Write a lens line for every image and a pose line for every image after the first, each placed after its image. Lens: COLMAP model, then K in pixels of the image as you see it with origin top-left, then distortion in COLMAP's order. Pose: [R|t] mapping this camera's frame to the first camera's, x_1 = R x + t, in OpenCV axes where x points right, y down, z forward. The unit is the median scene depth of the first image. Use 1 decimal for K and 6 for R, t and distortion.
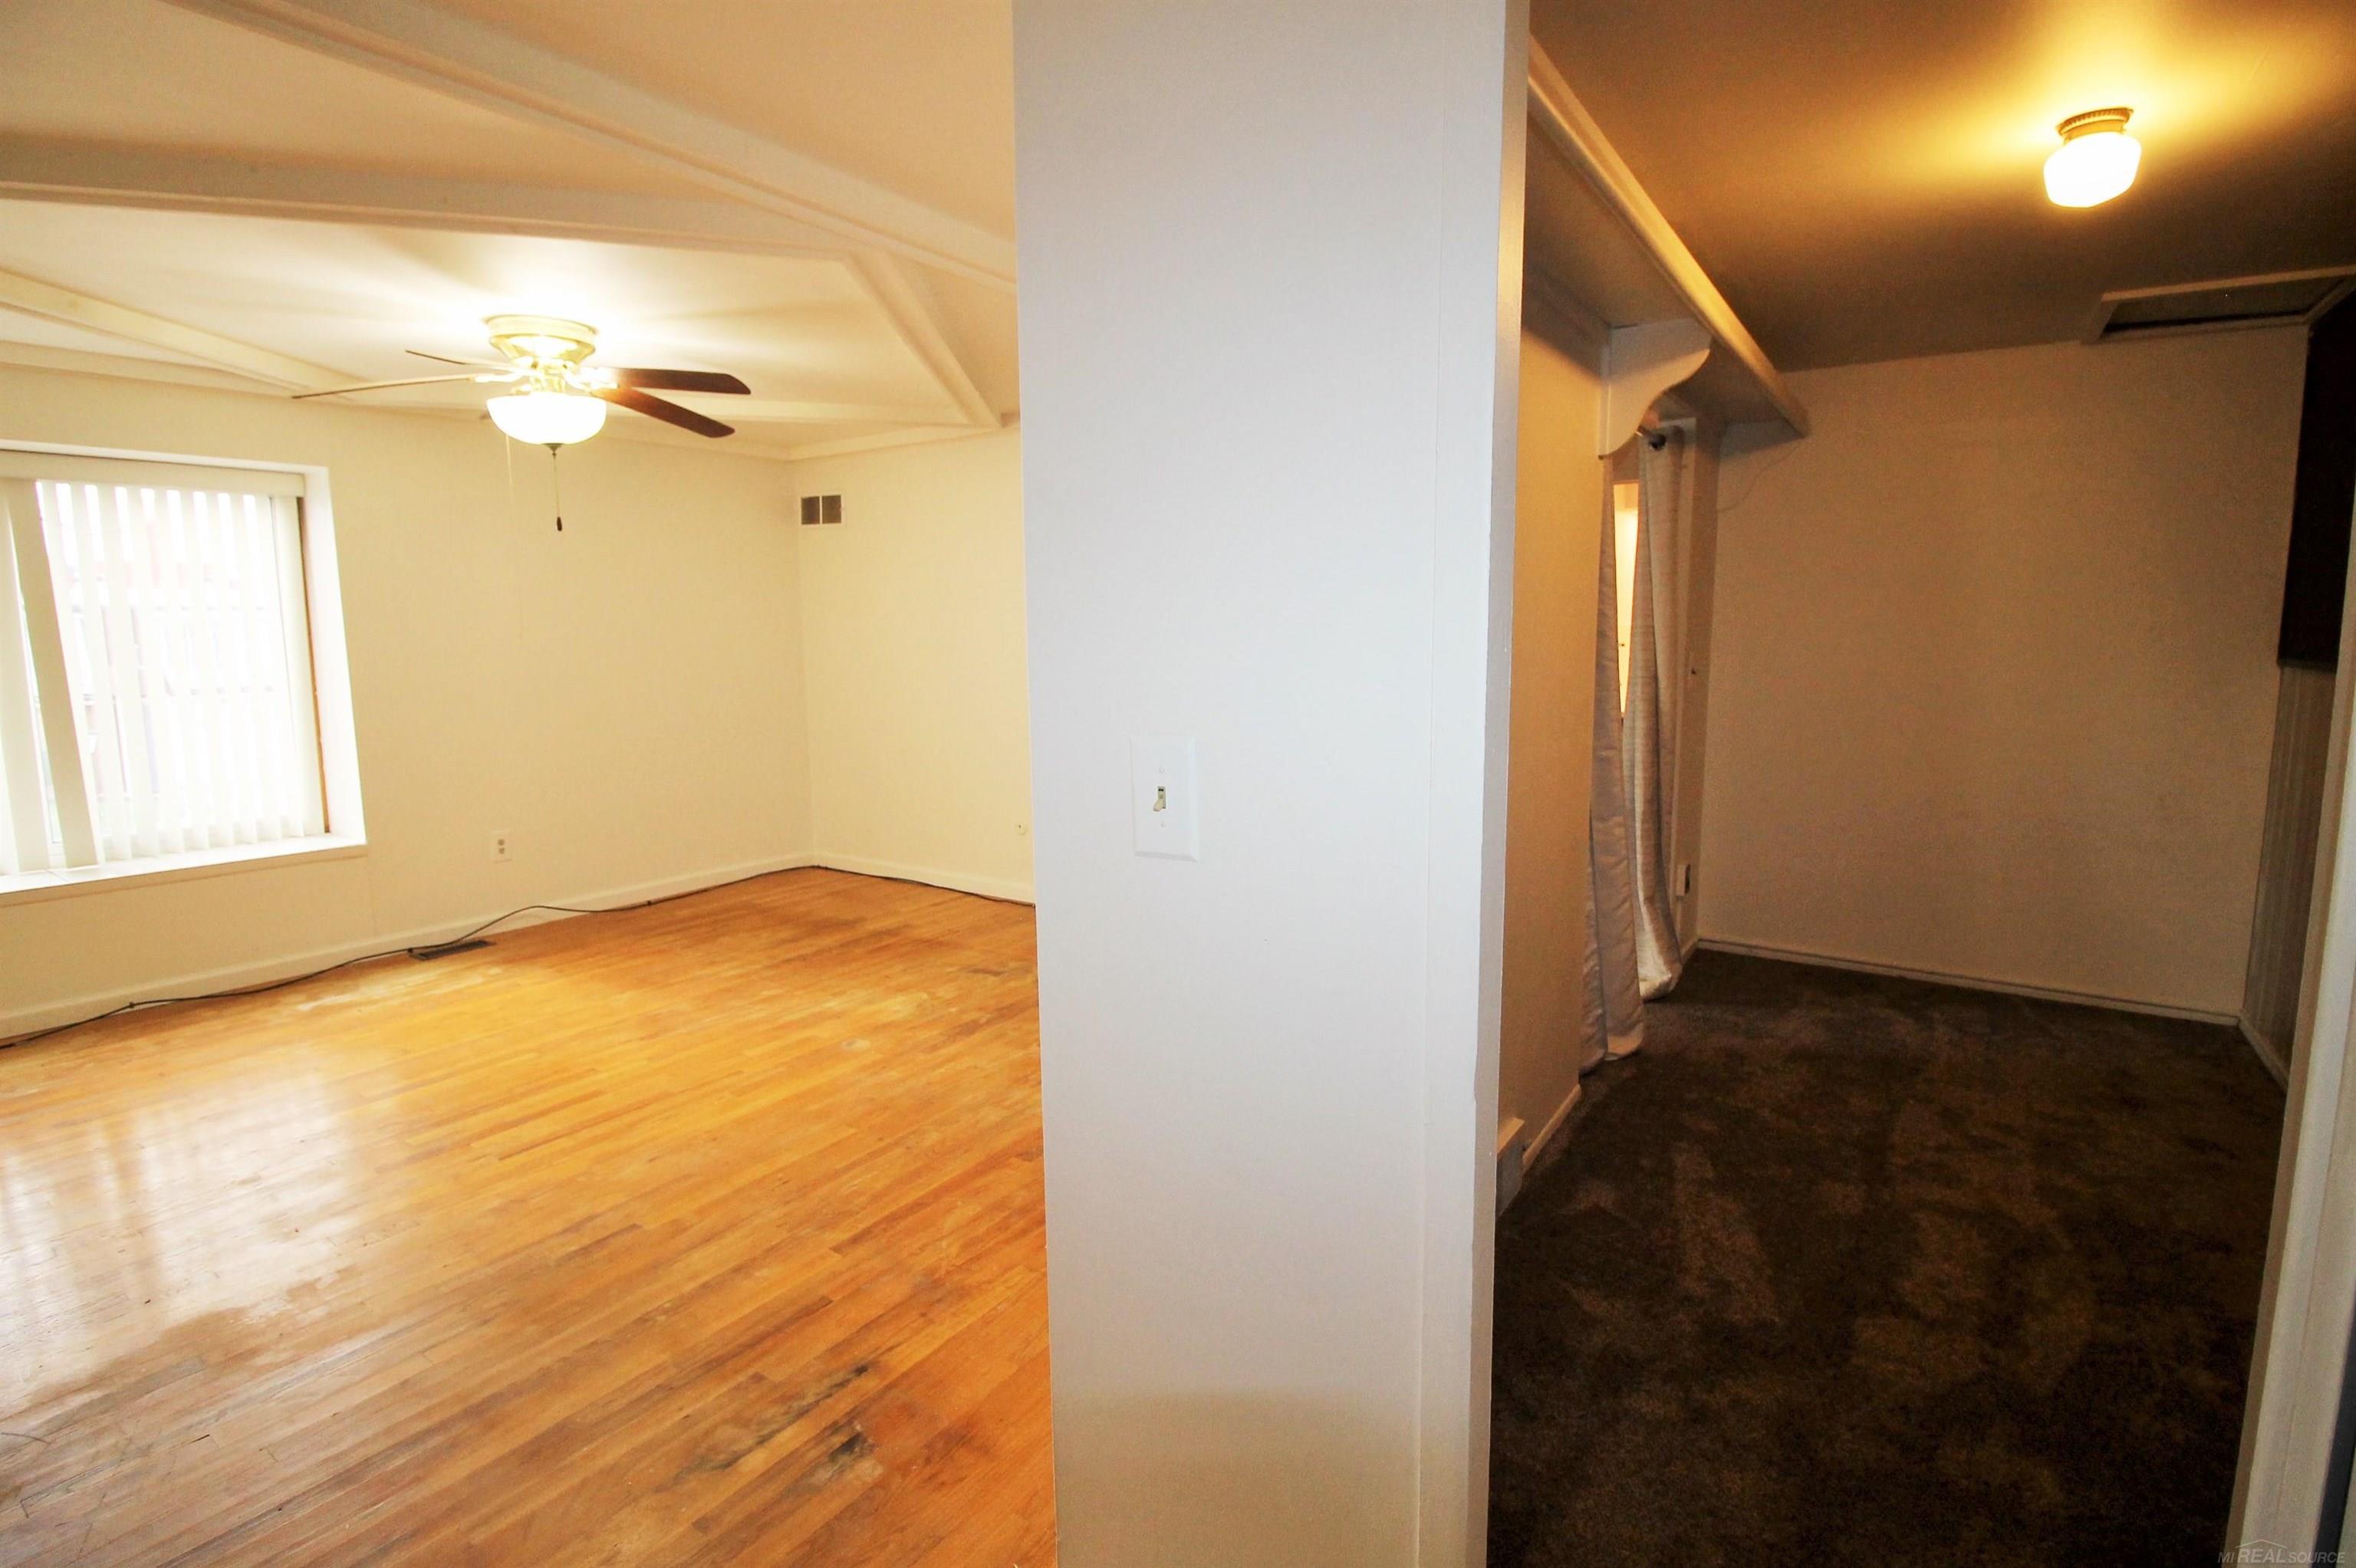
lens RADIAL K [[1108.6, 0, 1196.9], [0, 1108.6, 766.1], [0, 0, 1]] dist [-0.002601, -0.011967]
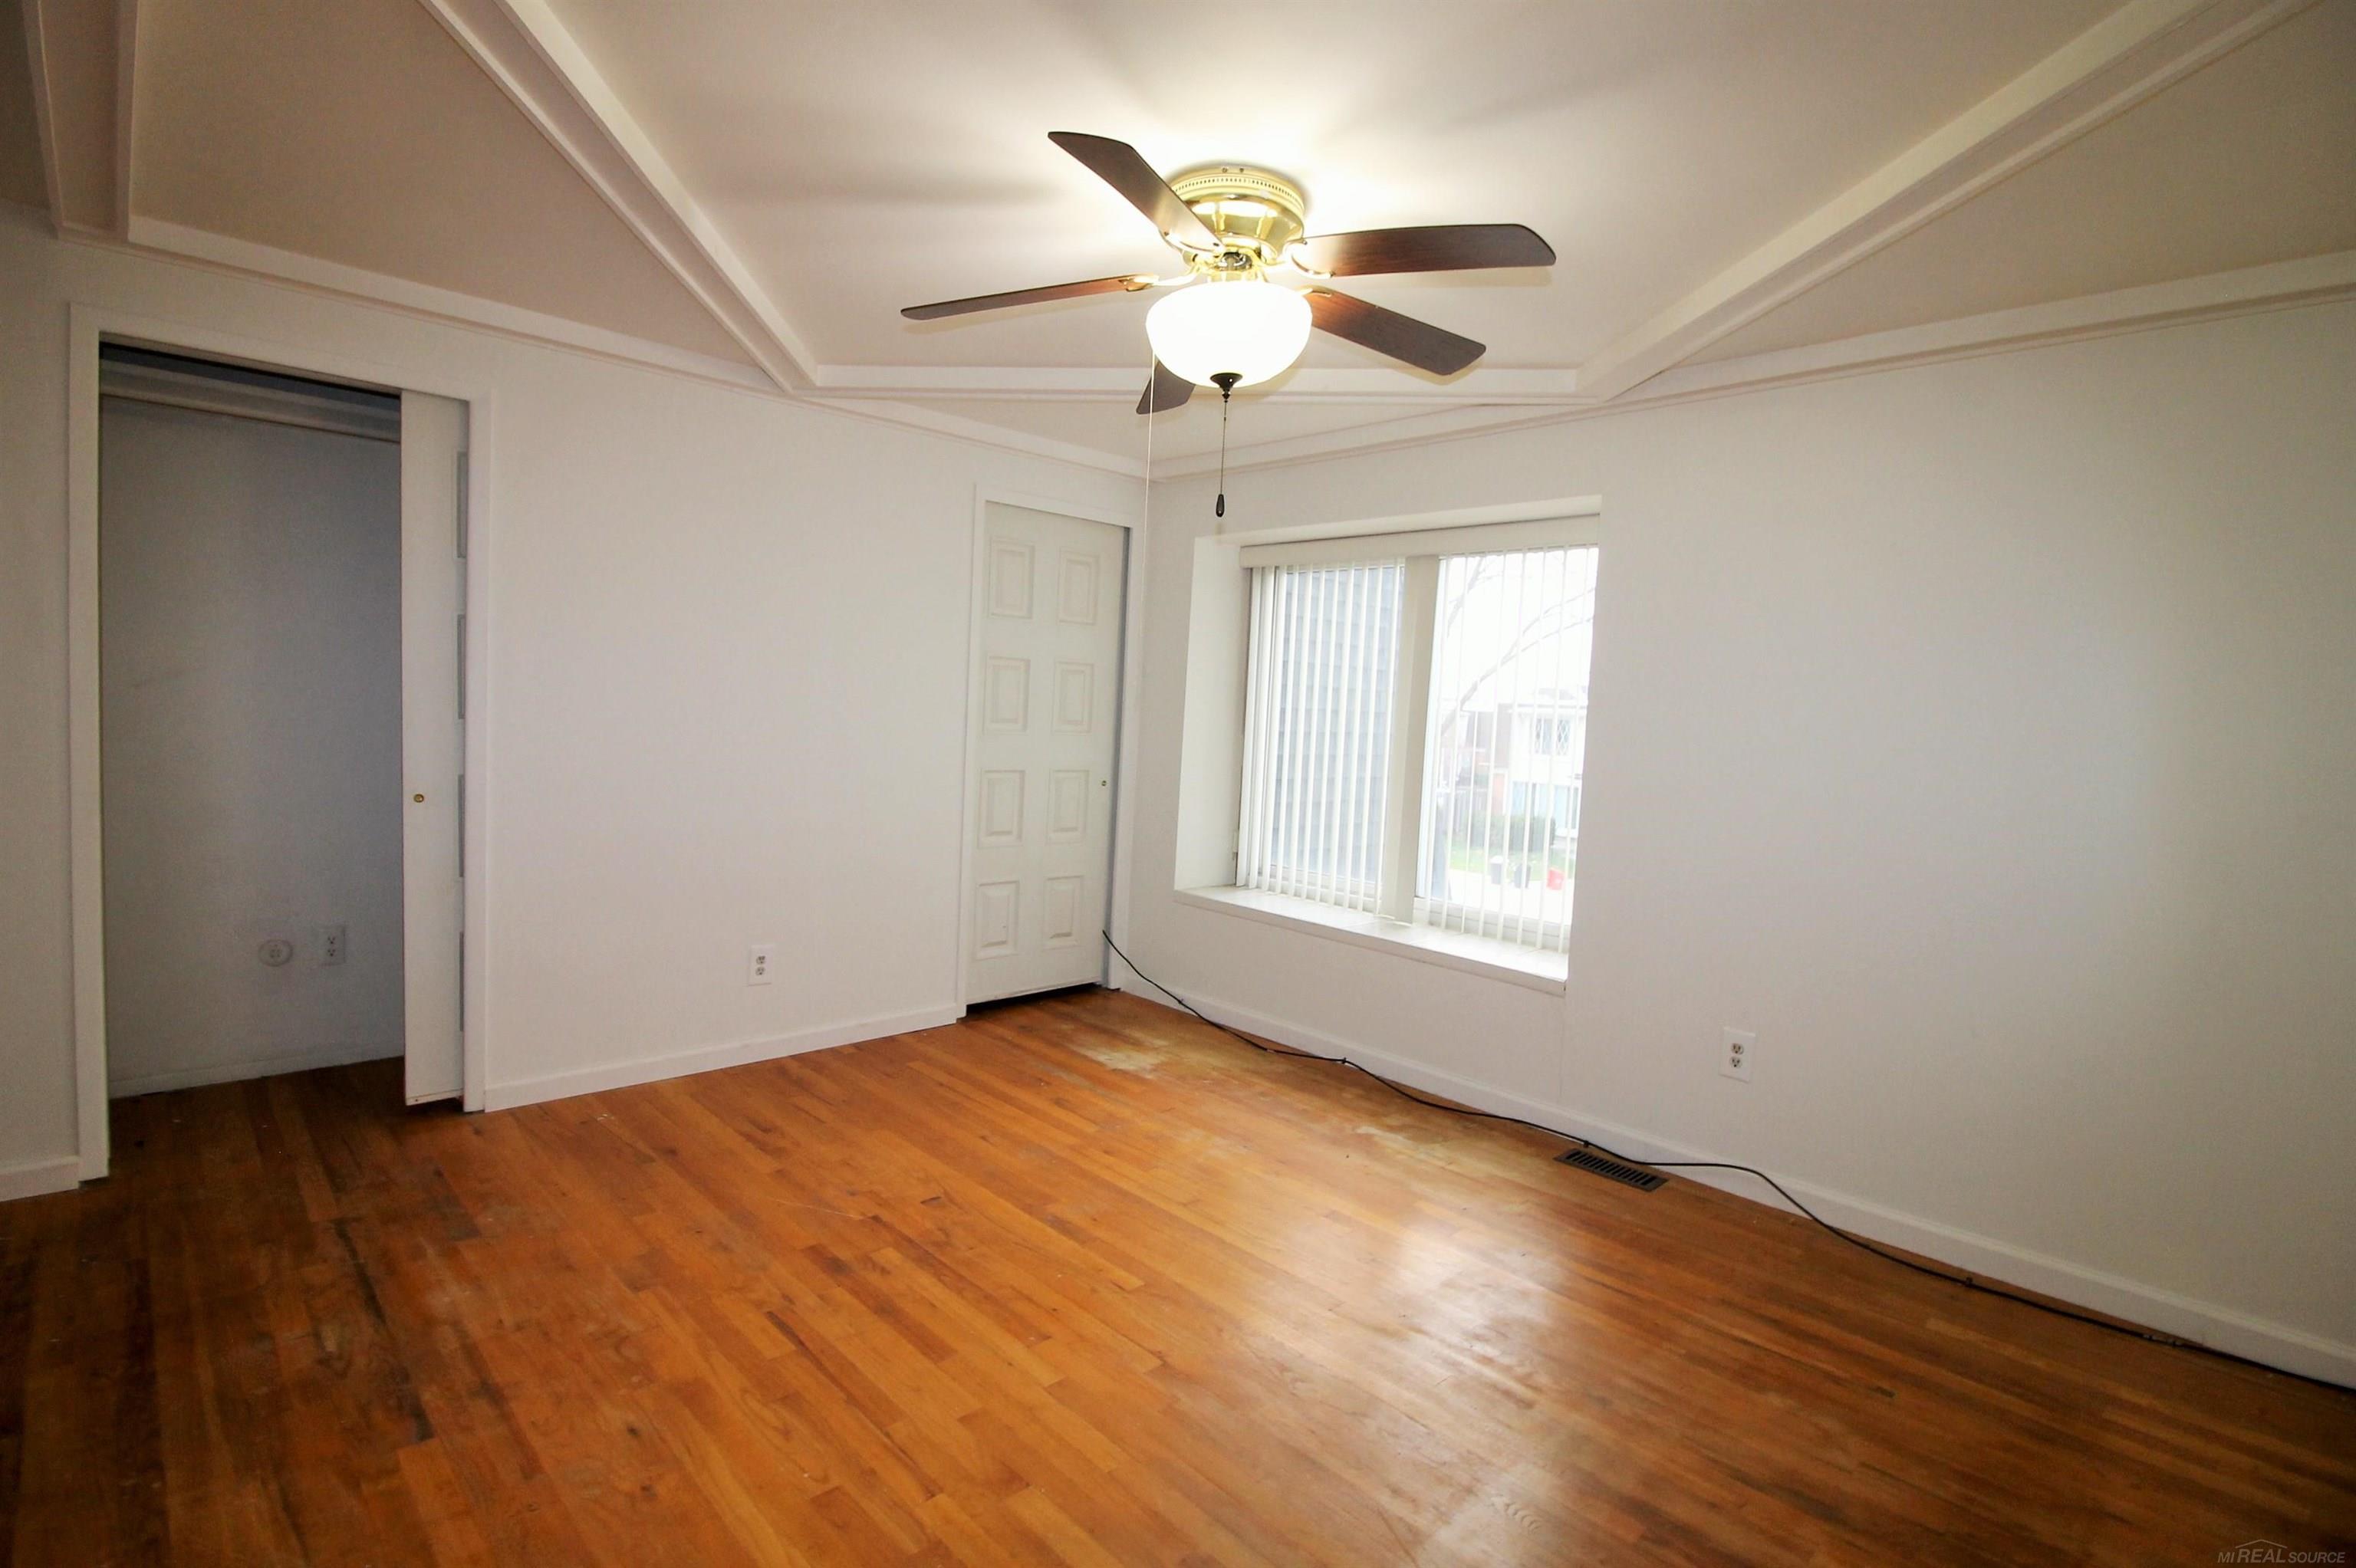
lens RADIAL K [[1108.6, 0, 1196.9], [0, 1108.6, 766.1], [0, 0, 1]] dist [-0.002601, -0.011967]
pose [[-0.202444, 0.043966, -0.978306, 0.053833], [-0.174705, 0.981345, 0.080255, -0.117580], [0.963584, 0.187162, -0.190986, 1.099059]]
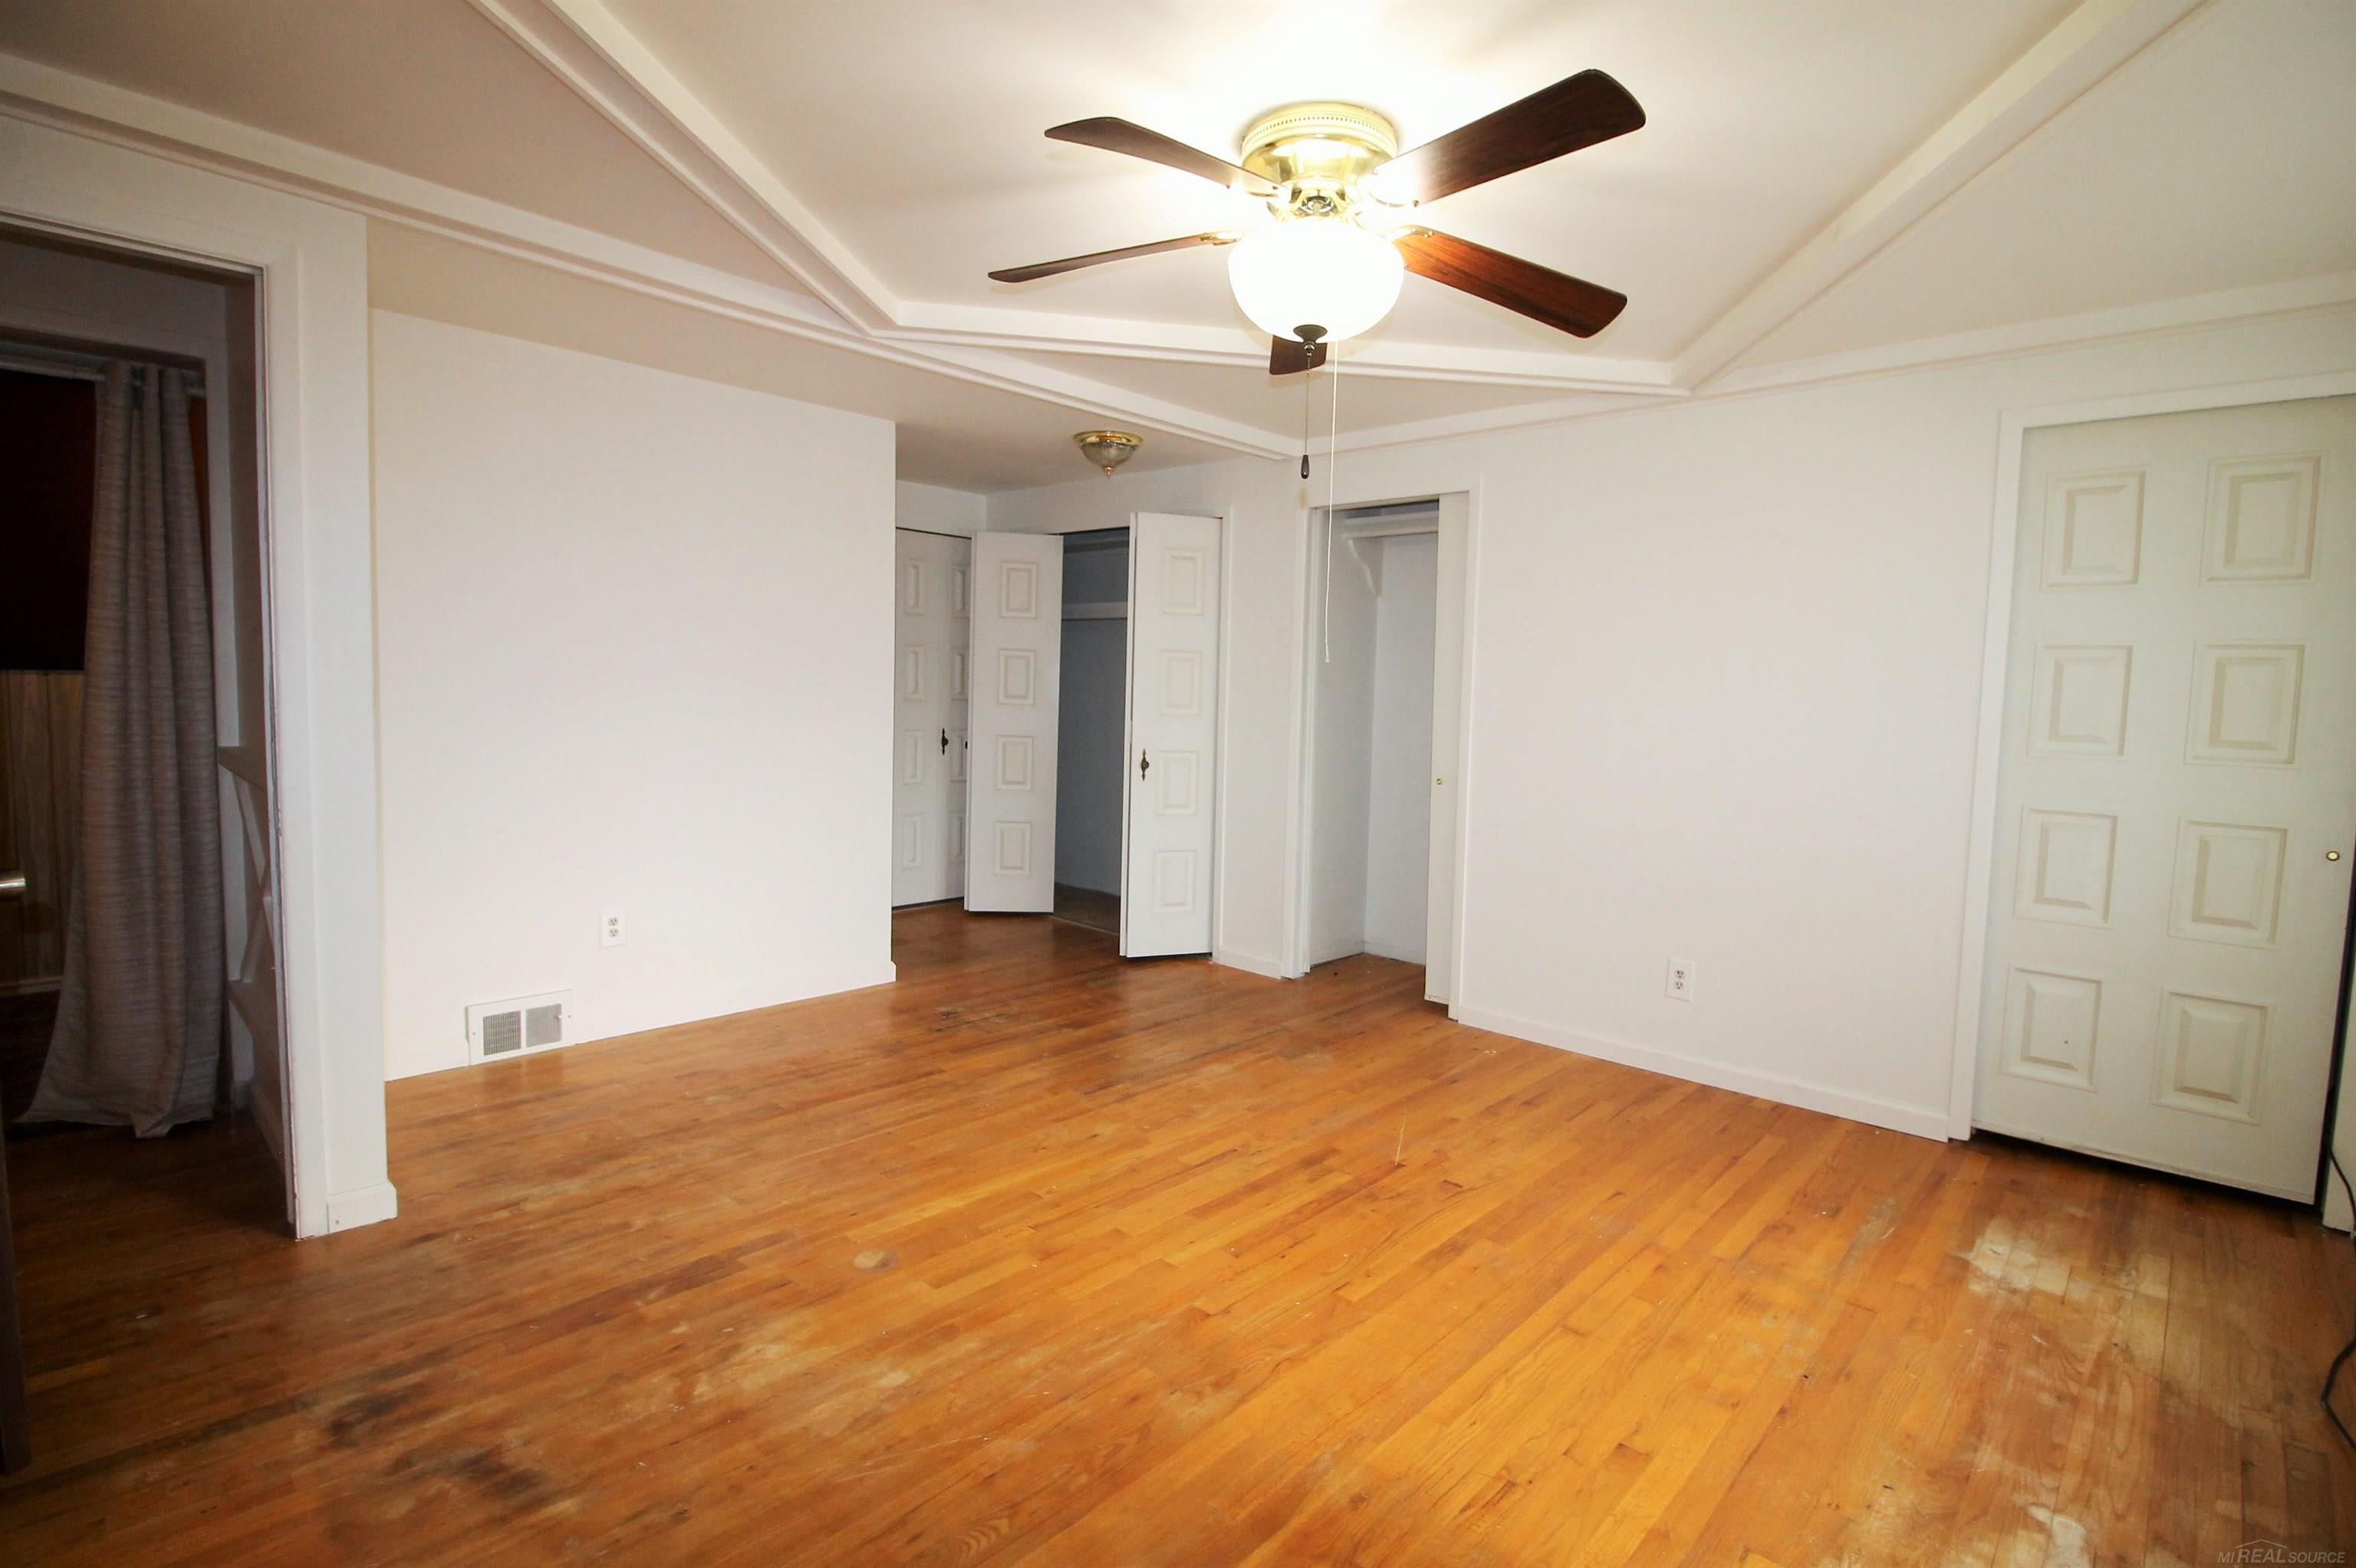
lens RADIAL K [[1108.6, 0, 1196.9], [0, 1108.6, 766.1], [0, 0, 1]] dist [-0.002601, -0.011967]
pose [[-0.988026, -0.035080, 0.150244, -0.593169], [-0.004972, 0.980542, 0.196246, -0.171789], [-0.154205, 0.193150, -0.968976, 1.572693]]
